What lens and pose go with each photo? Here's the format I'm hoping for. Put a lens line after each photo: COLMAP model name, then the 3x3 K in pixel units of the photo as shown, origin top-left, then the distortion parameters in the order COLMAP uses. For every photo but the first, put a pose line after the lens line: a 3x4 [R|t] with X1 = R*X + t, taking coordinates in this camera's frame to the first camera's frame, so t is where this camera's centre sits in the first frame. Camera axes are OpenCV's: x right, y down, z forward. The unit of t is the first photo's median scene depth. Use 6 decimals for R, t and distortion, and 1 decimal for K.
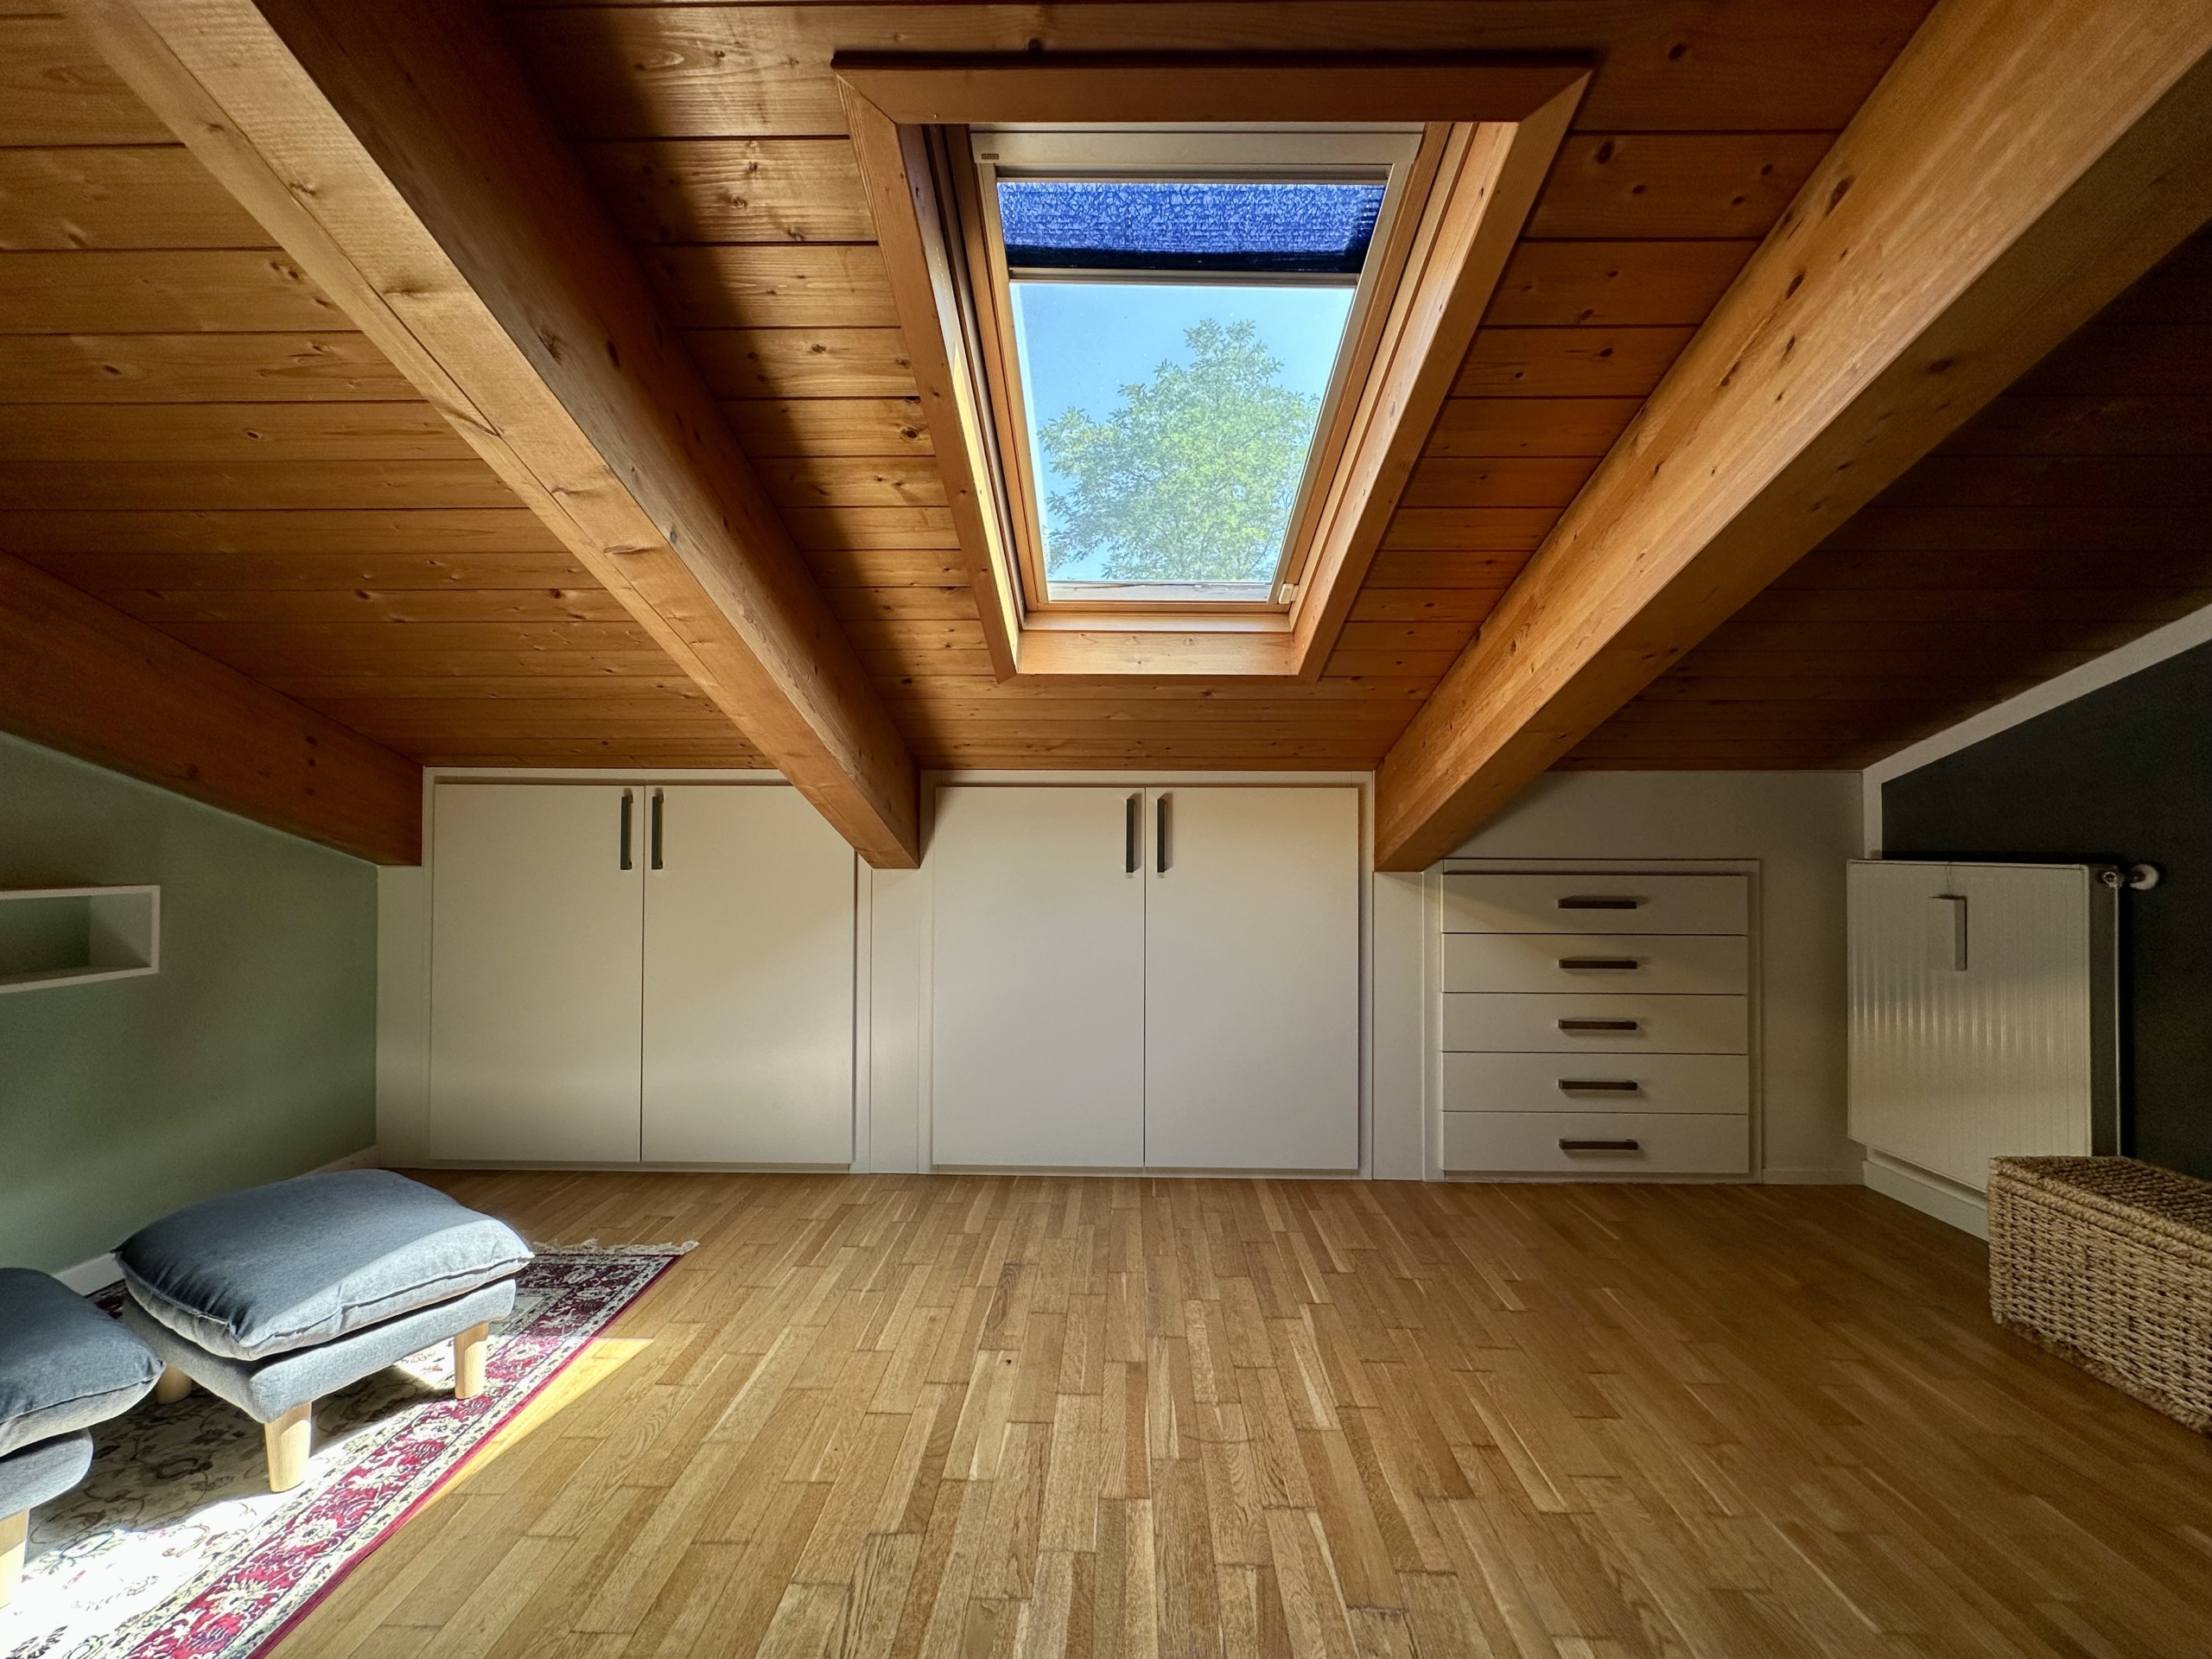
lens RADIAL K [[892.1, 0, 1100.7], [0, 892.1, 830.4], [0, 0, 1]] dist [-0.004618, 0.001271]
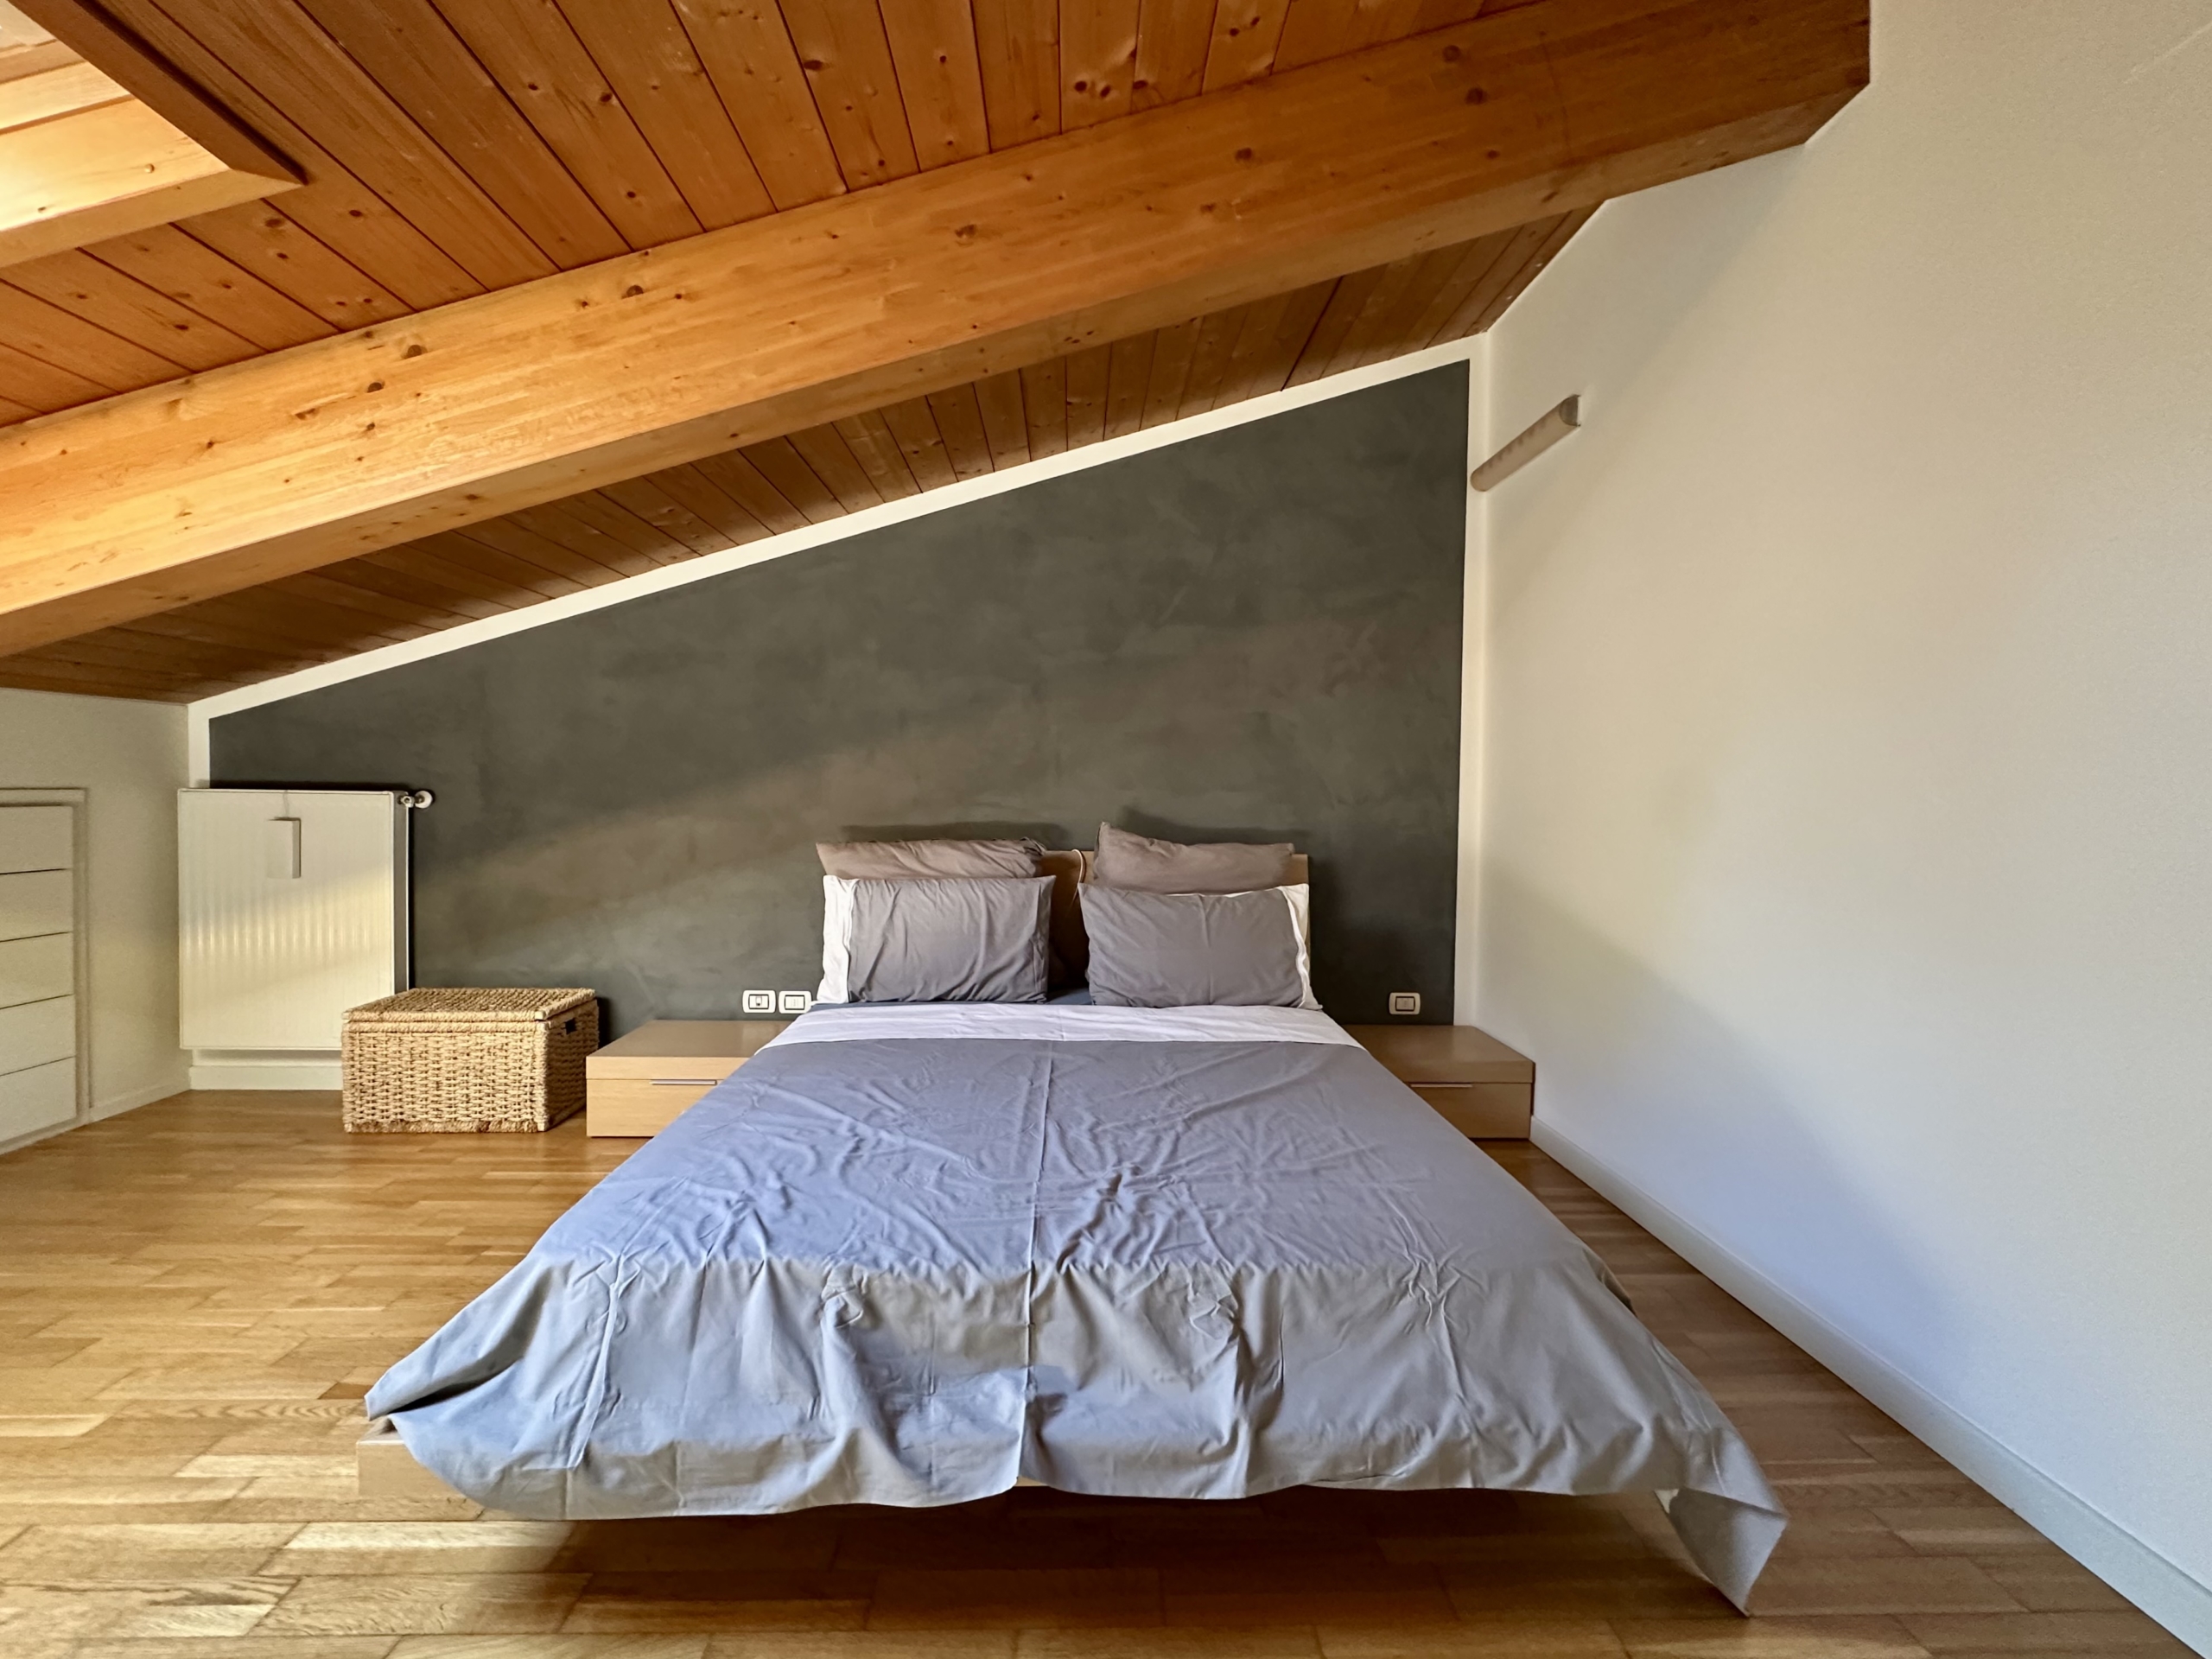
lens RADIAL K [[892.1, 0, 1104.2], [0, 892.1, 818.0], [0, 0, 1]] dist [-0.004618, 0.001271]
pose [[-0.054046, -0.035760, 0.997898, -0.440775], [-0.030525, 0.998951, 0.034145, -0.003269], [-0.998072, -0.028615, -0.055081, -0.067088]]
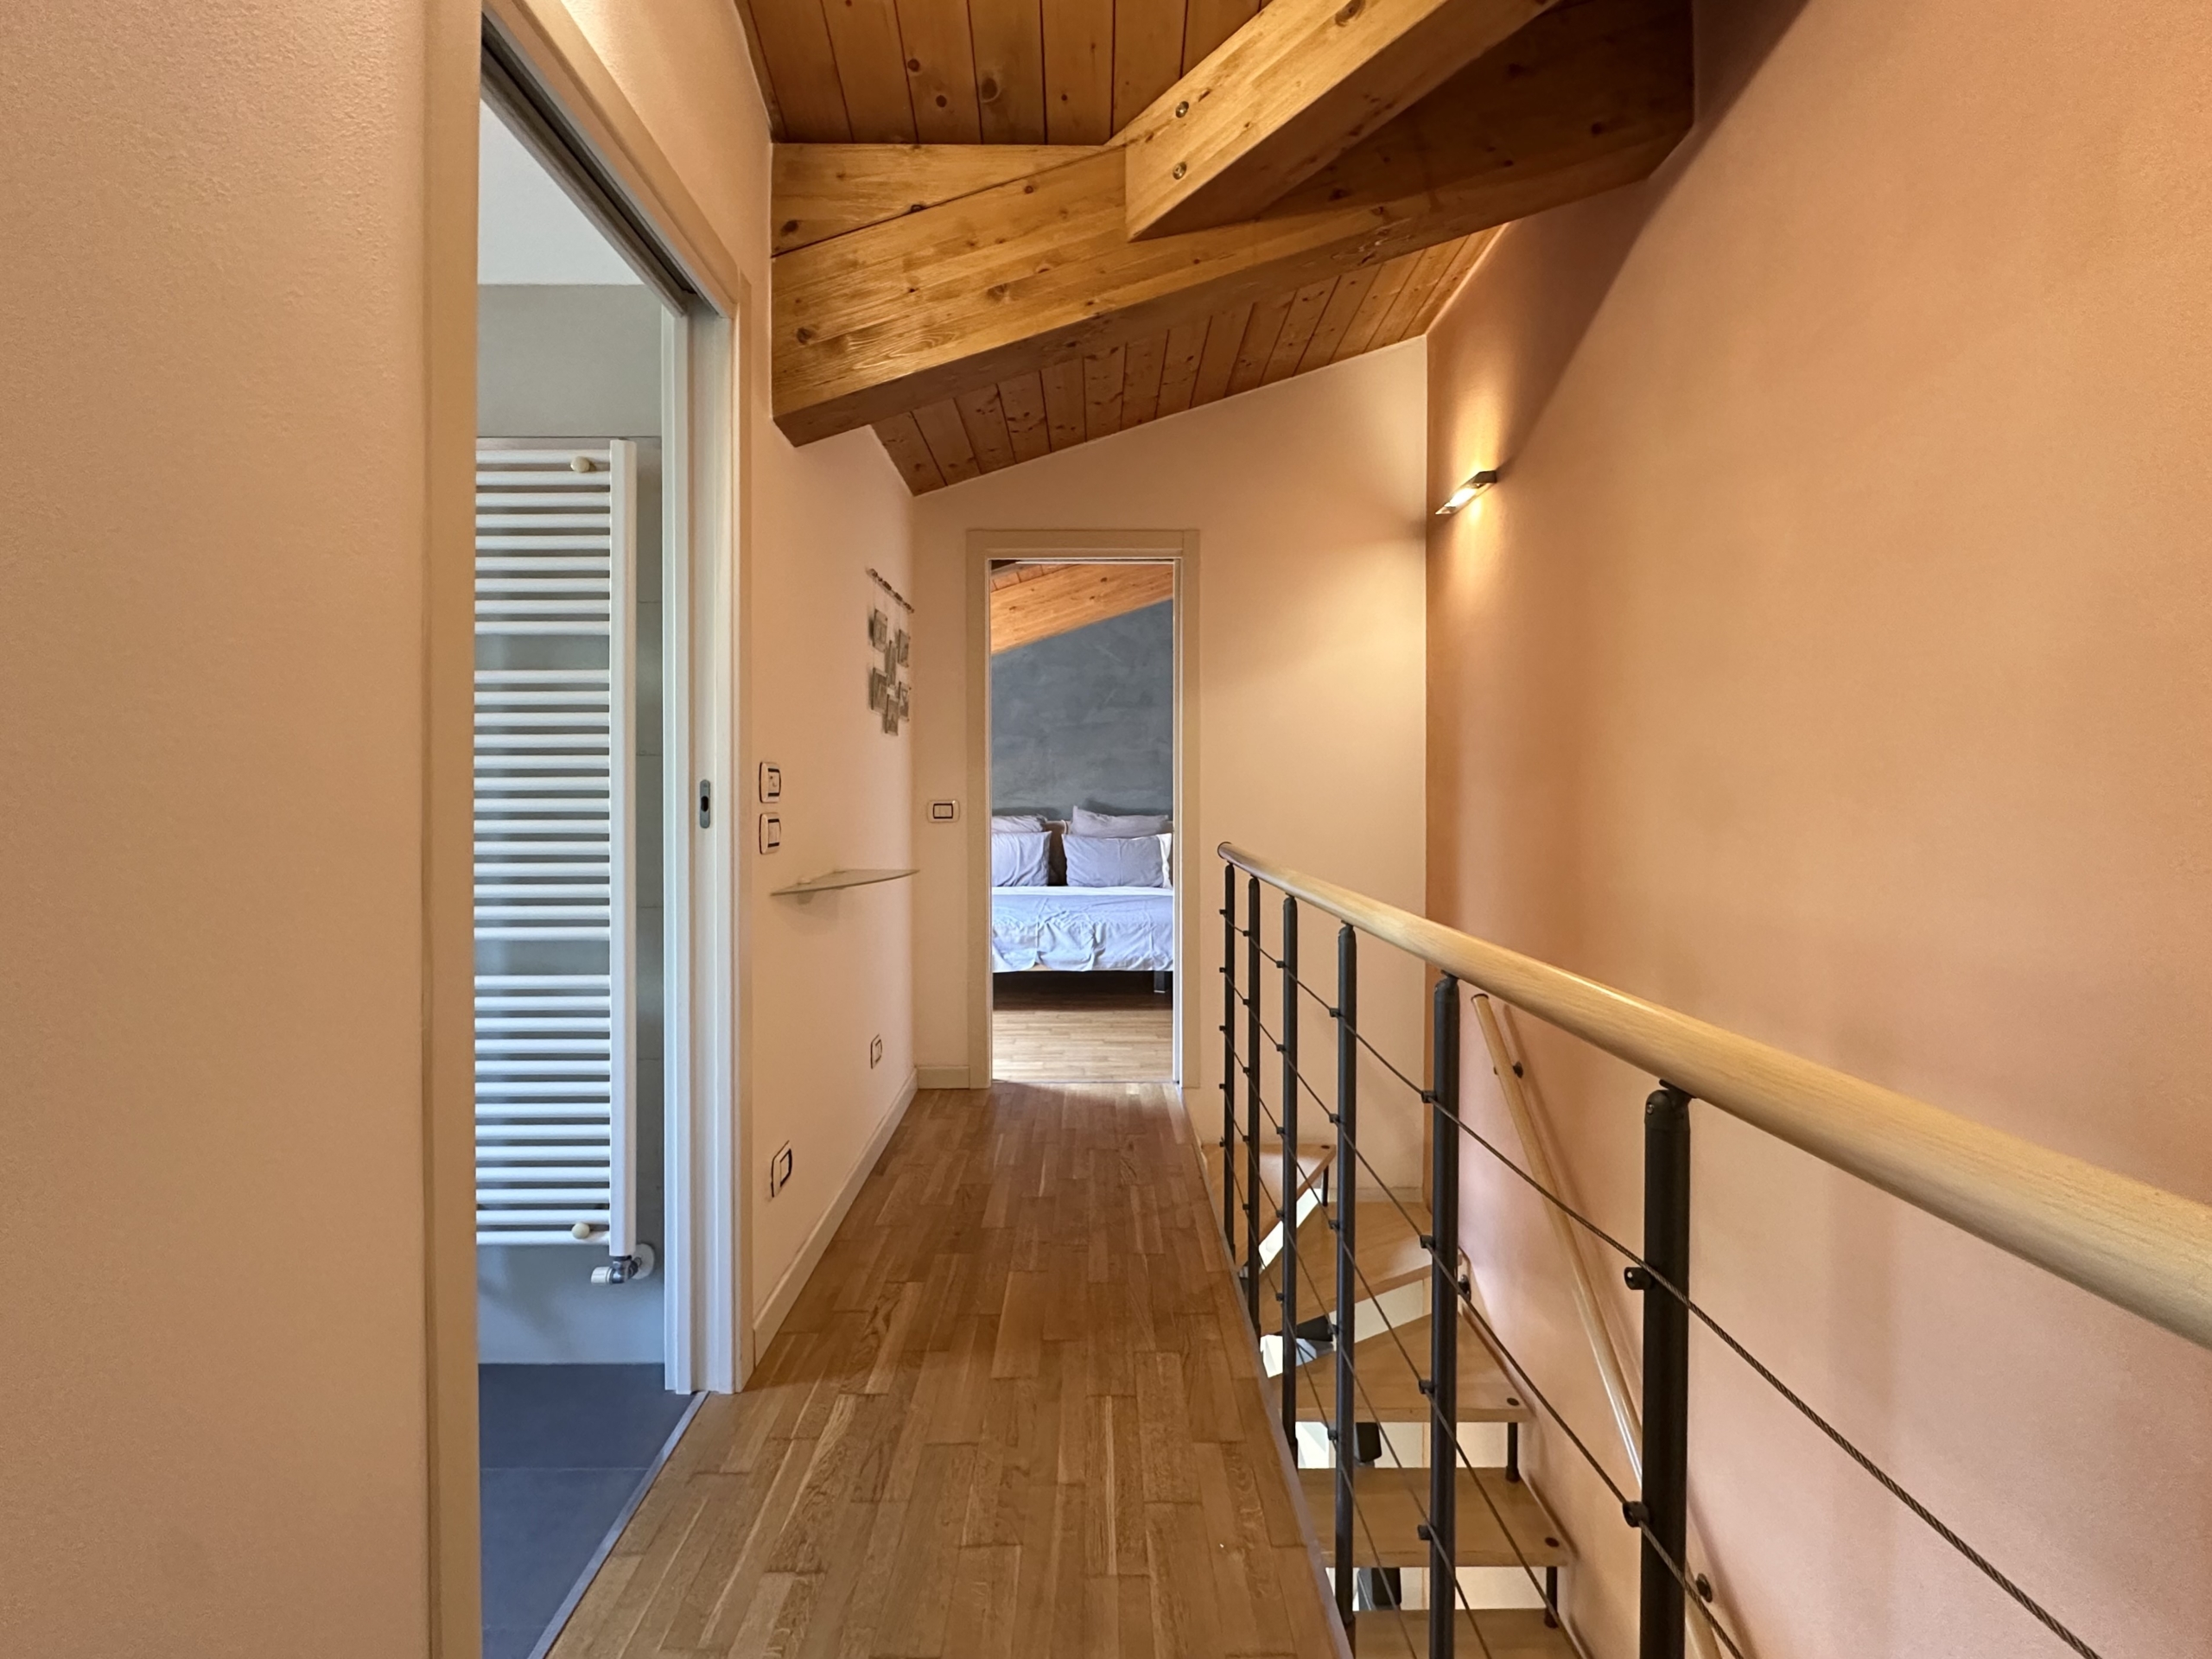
lens RADIAL K [[892.1, 0, 1102.6], [0, 892.1, 819.3], [0, 0, 1]] dist [-0.004618, 0.001271]
pose [[-0.030832, -0.039156, 0.998757, -1.394768], [-0.012755, 0.999166, 0.038778, -0.013292], [-0.999443, -0.011544, -0.031306, -0.115455]]
